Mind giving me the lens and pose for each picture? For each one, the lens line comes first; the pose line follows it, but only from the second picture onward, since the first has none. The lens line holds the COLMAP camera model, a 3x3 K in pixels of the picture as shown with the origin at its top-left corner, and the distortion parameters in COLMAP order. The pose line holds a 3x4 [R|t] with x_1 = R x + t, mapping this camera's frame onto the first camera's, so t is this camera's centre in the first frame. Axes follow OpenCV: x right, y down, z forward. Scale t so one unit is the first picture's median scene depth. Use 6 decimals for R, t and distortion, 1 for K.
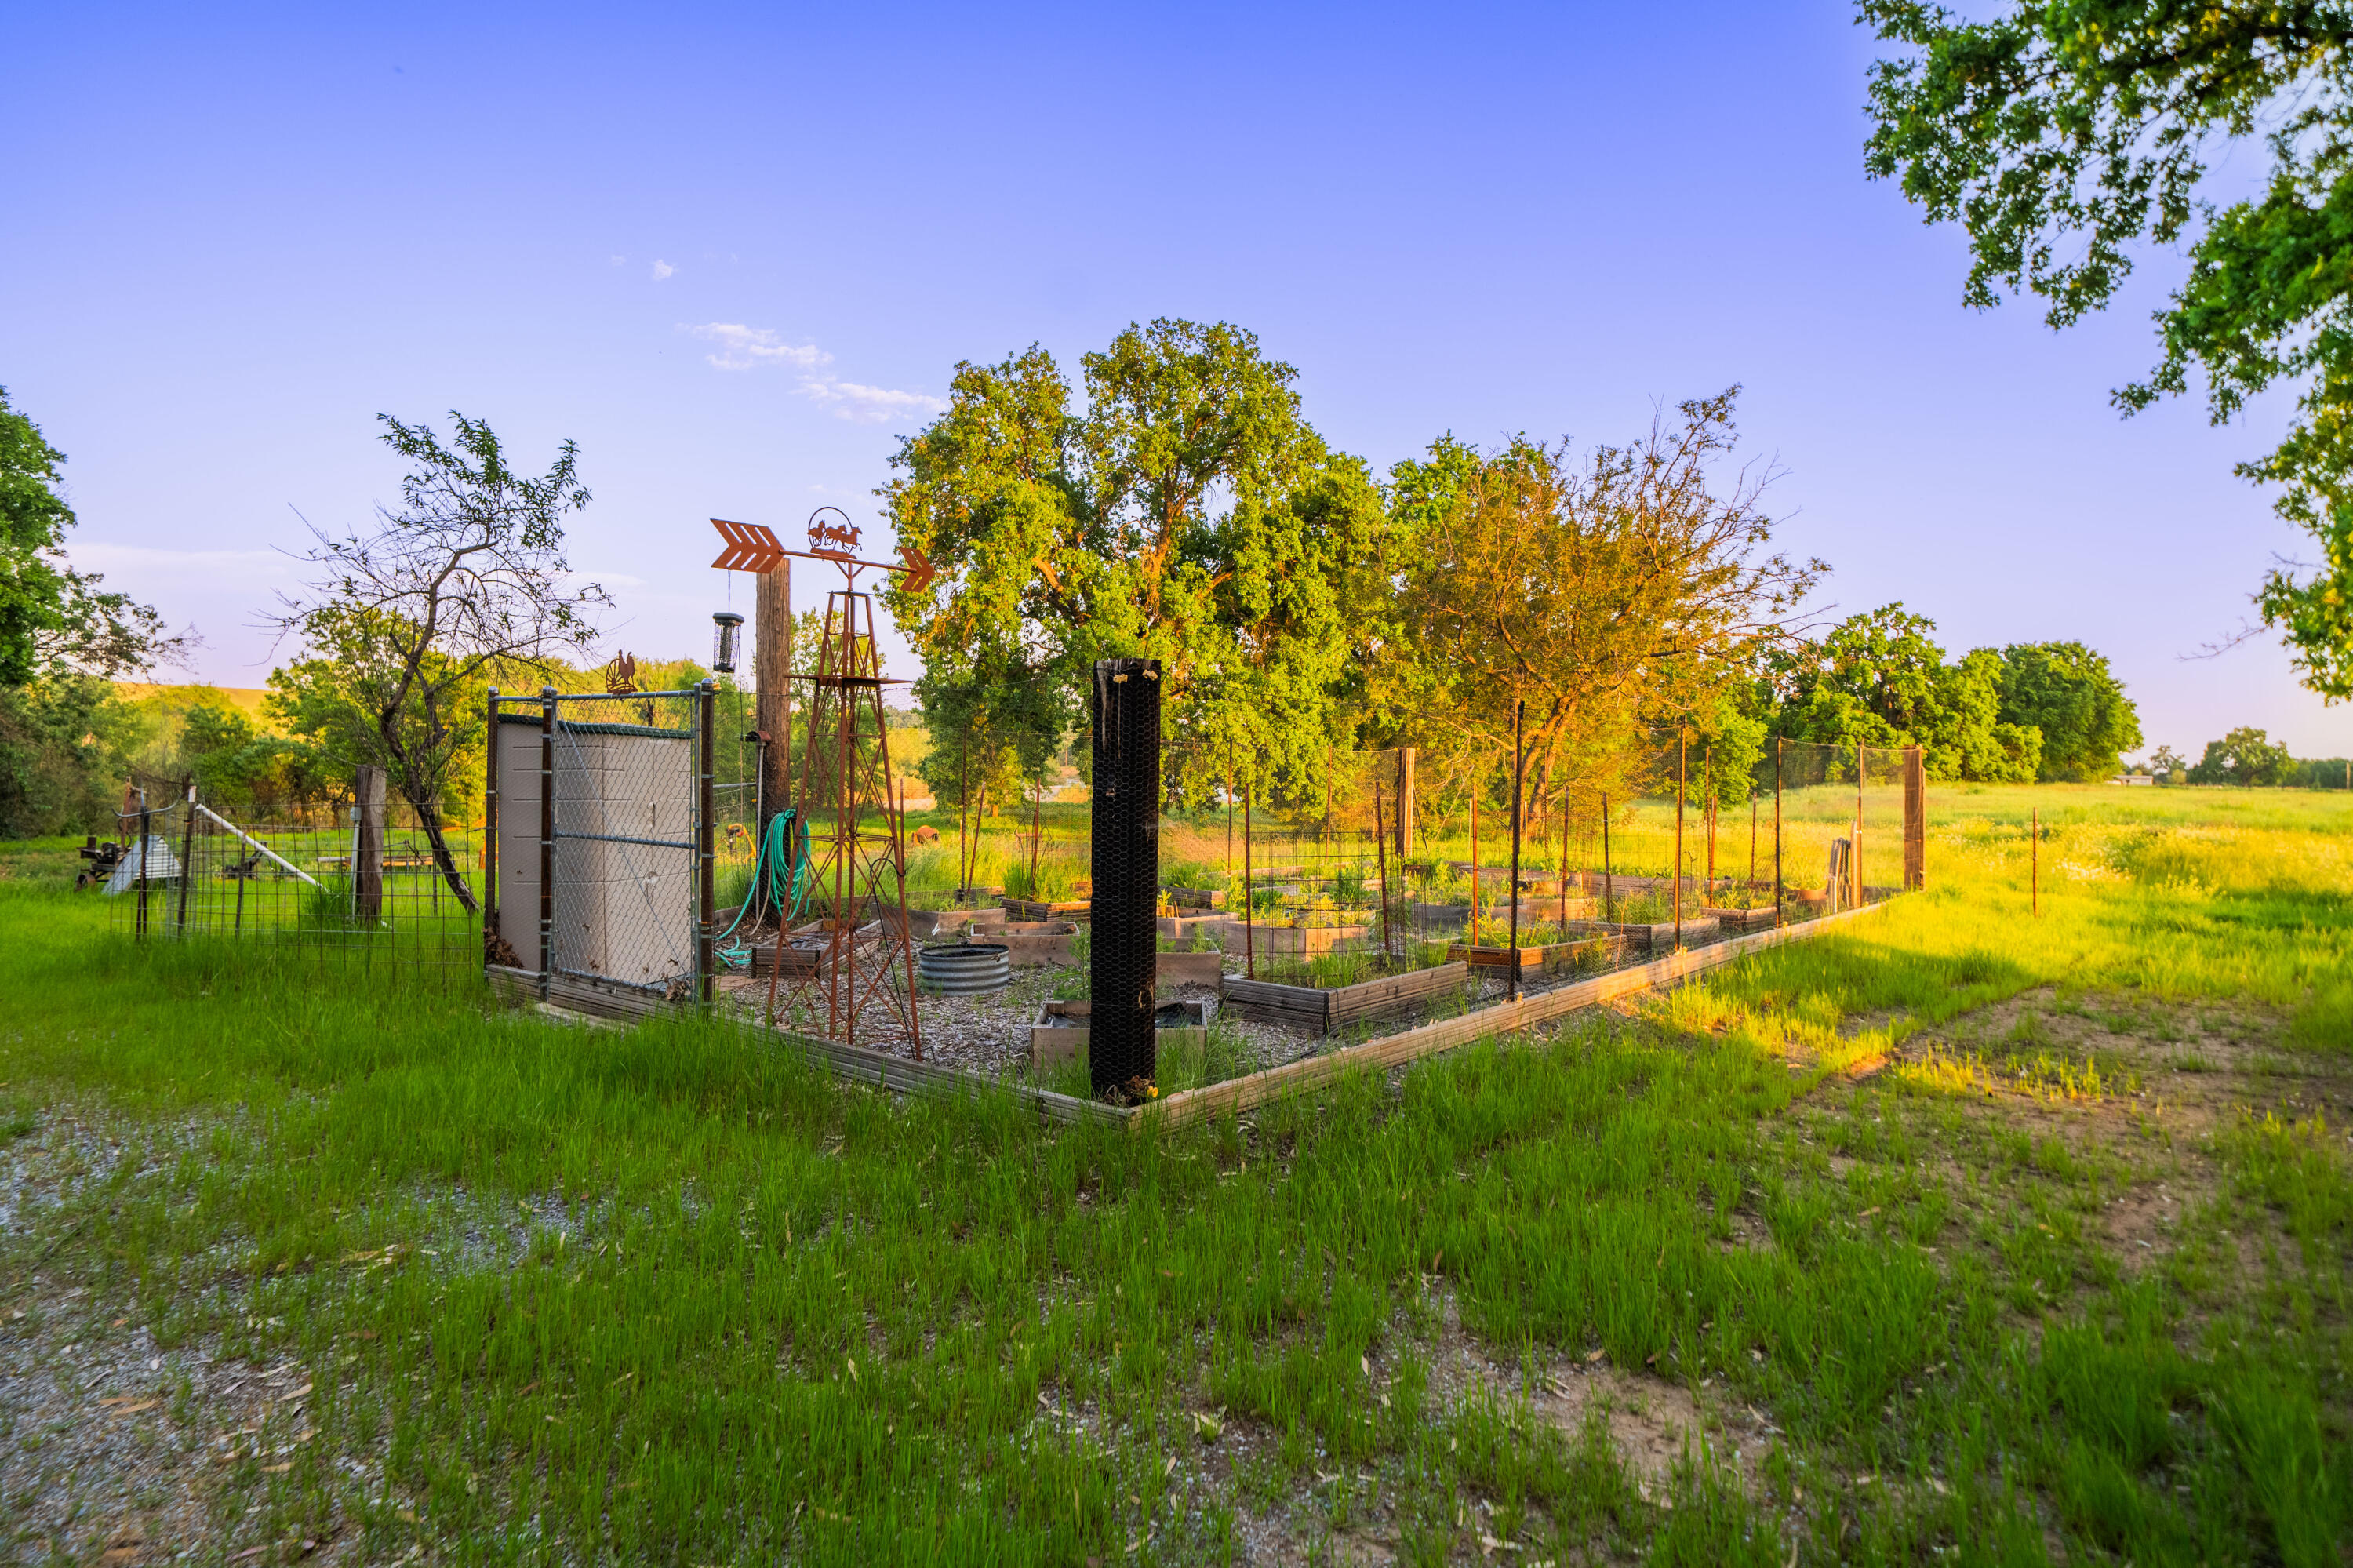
lens RADIAL K [[1348.9, 0, 1176.5], [0, 1348.9, 784.0], [0, 0, 1]] dist [0.000930, 0.000570]
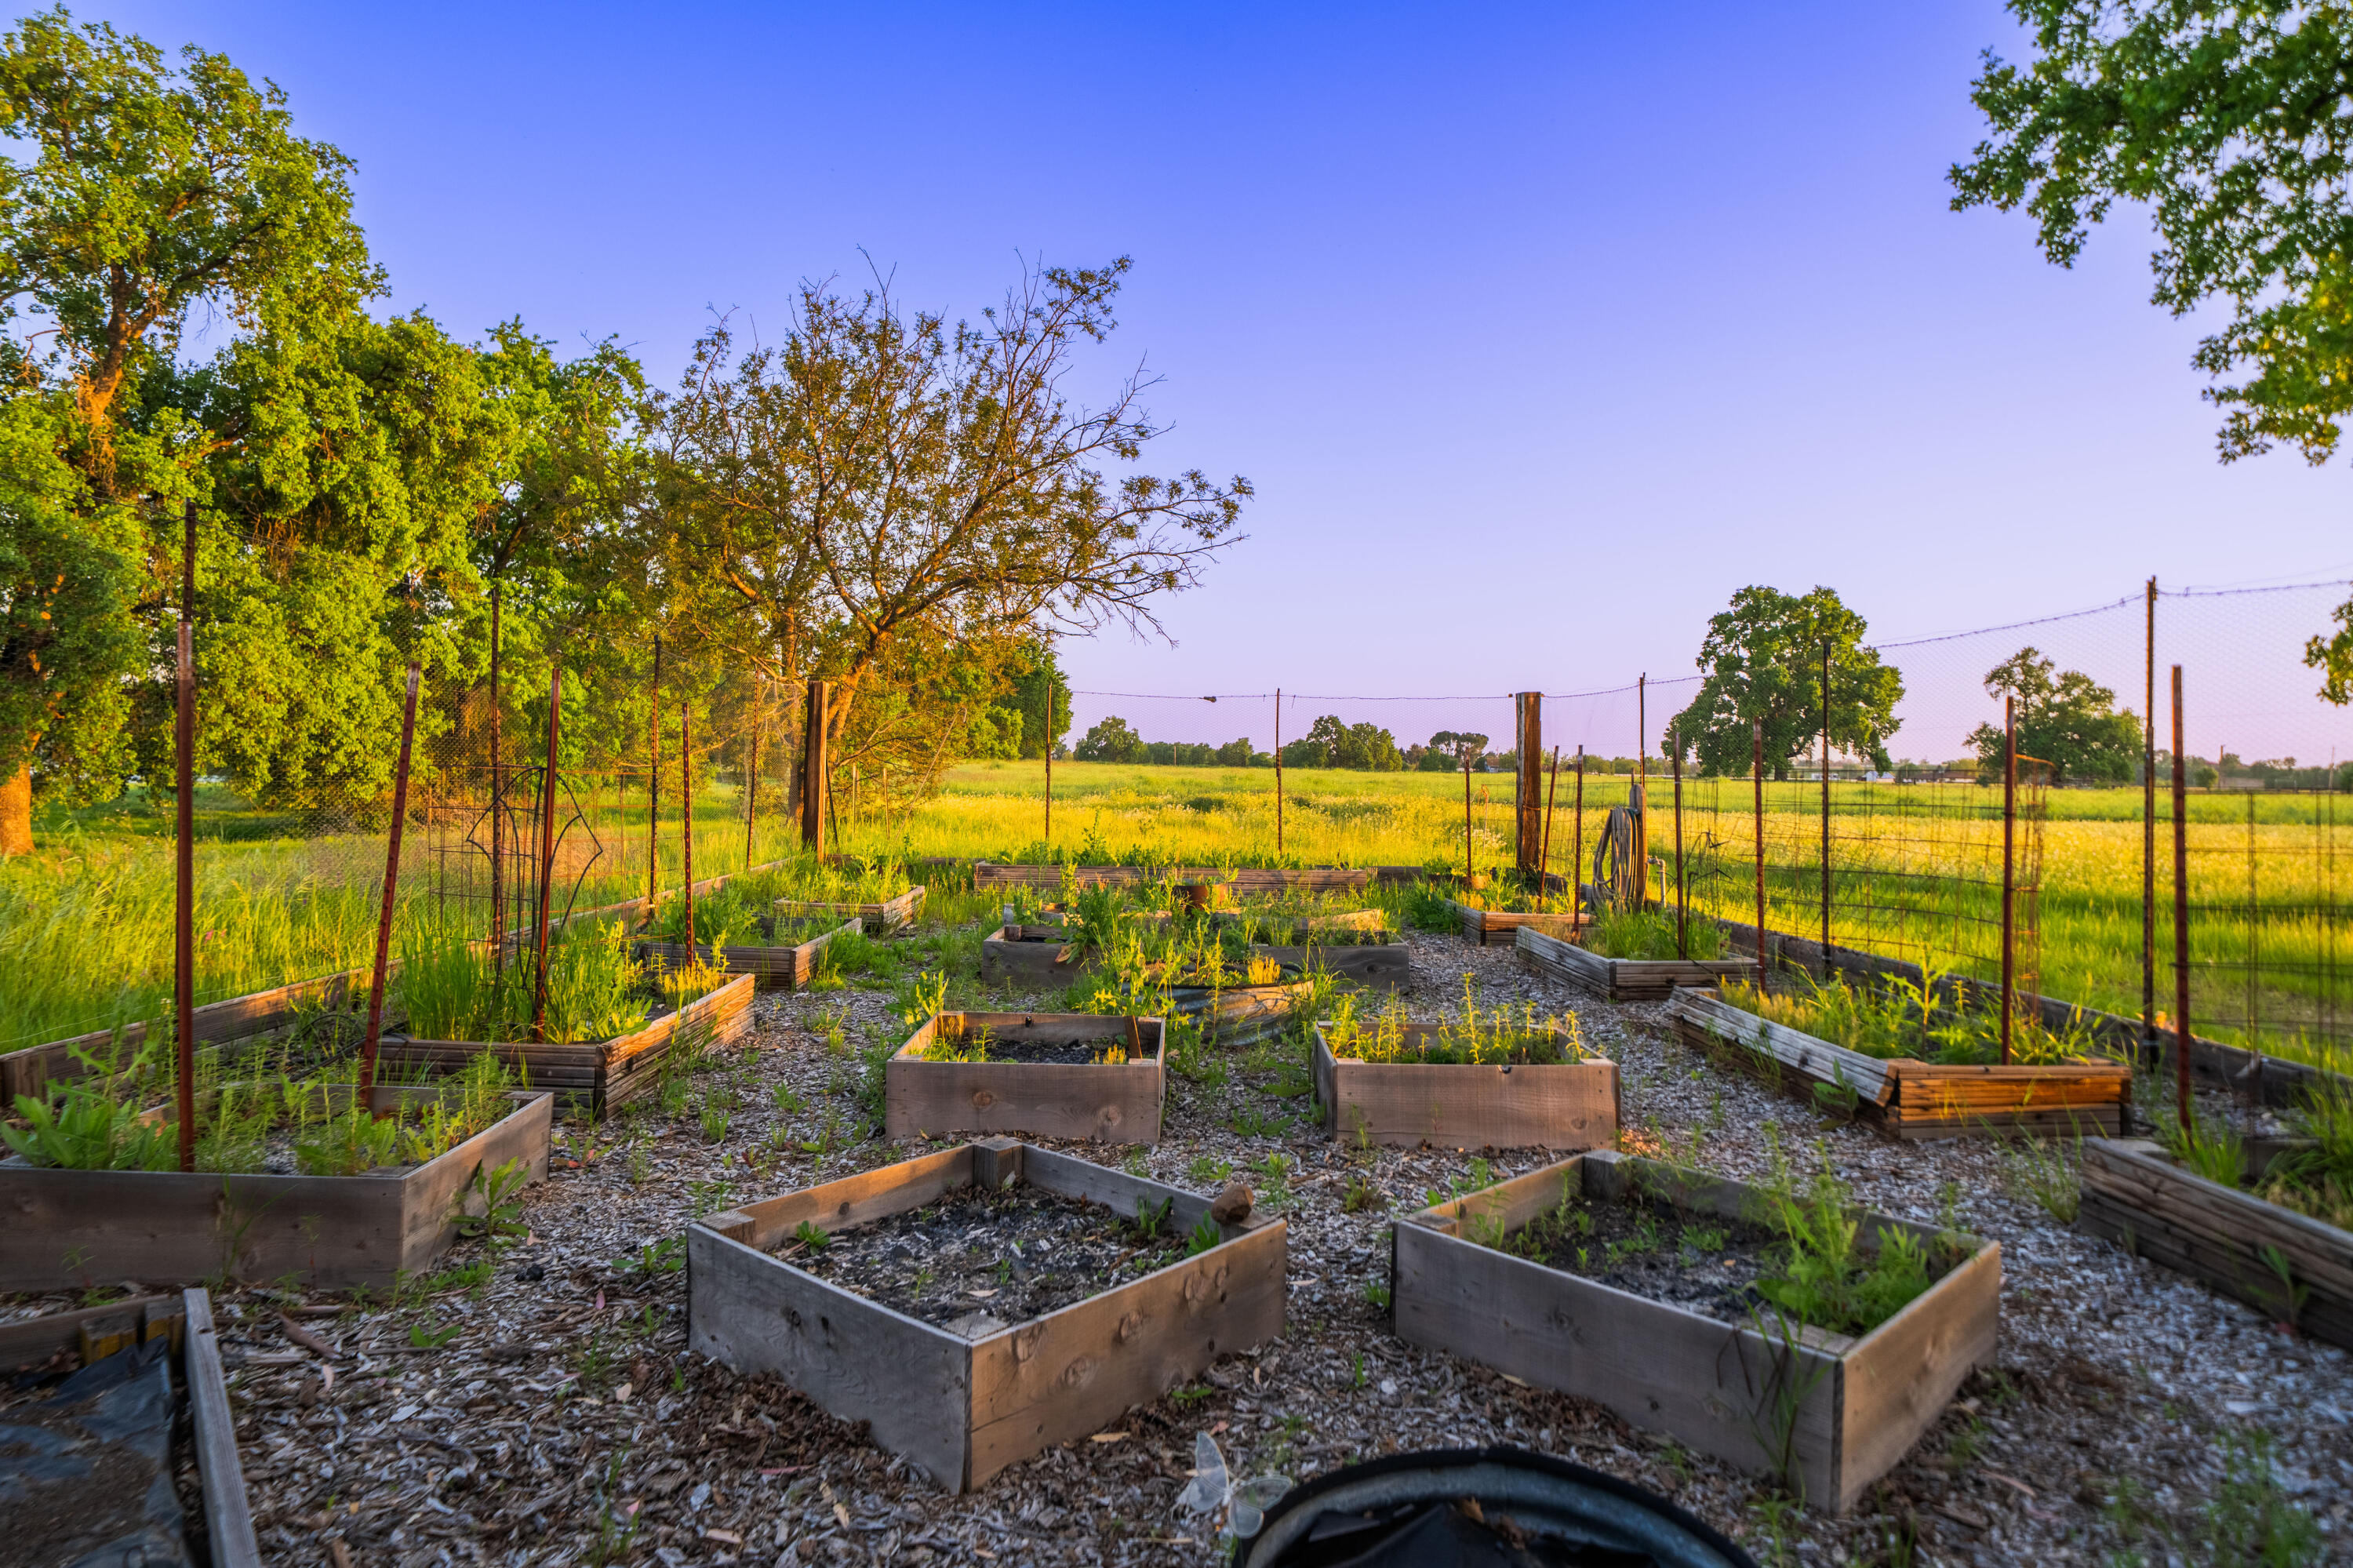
lens RADIAL K [[1403.6, 0, 1176.5], [0, 1403.6, 784.0], [0, 0, 1]] dist [0.008386, 0.002642]
pose [[0.771917, -0.006996, 0.635684, -0.047948], [-0.004116, 0.999863, 0.016002, 0.003712], [-0.635710, -0.014969, 0.771783, 0.152779]]
